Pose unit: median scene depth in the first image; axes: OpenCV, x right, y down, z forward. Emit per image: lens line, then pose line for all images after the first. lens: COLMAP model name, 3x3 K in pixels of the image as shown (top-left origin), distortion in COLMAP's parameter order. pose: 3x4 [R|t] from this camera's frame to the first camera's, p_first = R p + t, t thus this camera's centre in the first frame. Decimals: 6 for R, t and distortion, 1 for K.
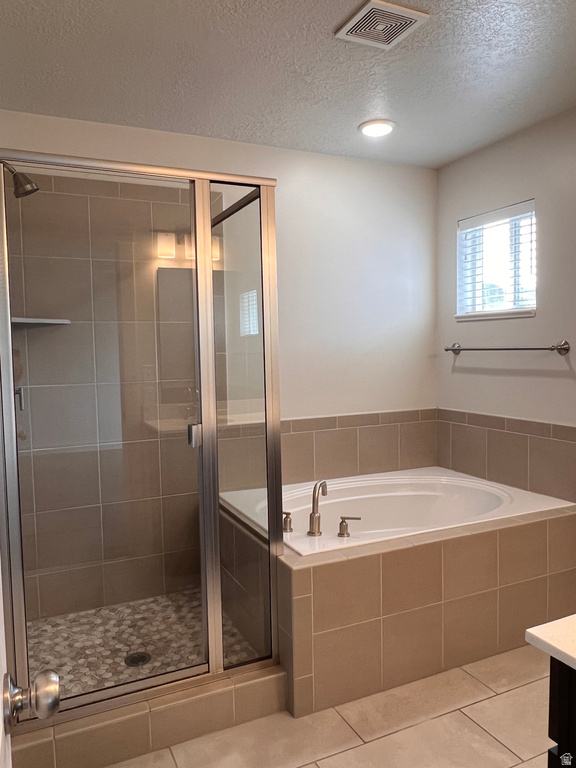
lens RADIAL K [[556.4, 0, 288.0], [0, 556.4, 384.0], [0, 0, 1]] dist [-0.001812, -0.001789]
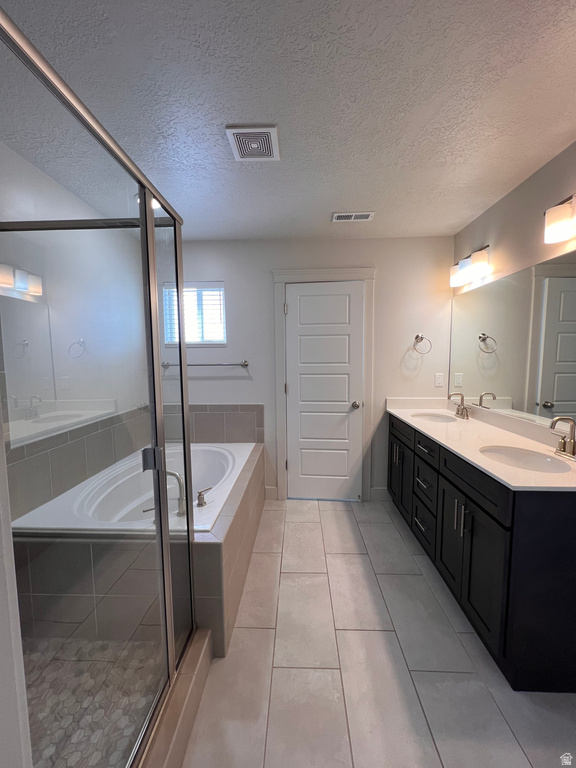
lens RADIAL K [[300.7, 0, 288.0], [0, 300.7, 384.0], [0, 0, 1]] dist [0.001087, 0.000379]
pose [[0.480841, -0.067610, 0.874197, -0.344616], [0.061526, 0.997167, 0.043279, -0.032529], [-0.874647, 0.032976, 0.483638, 0.372016]]
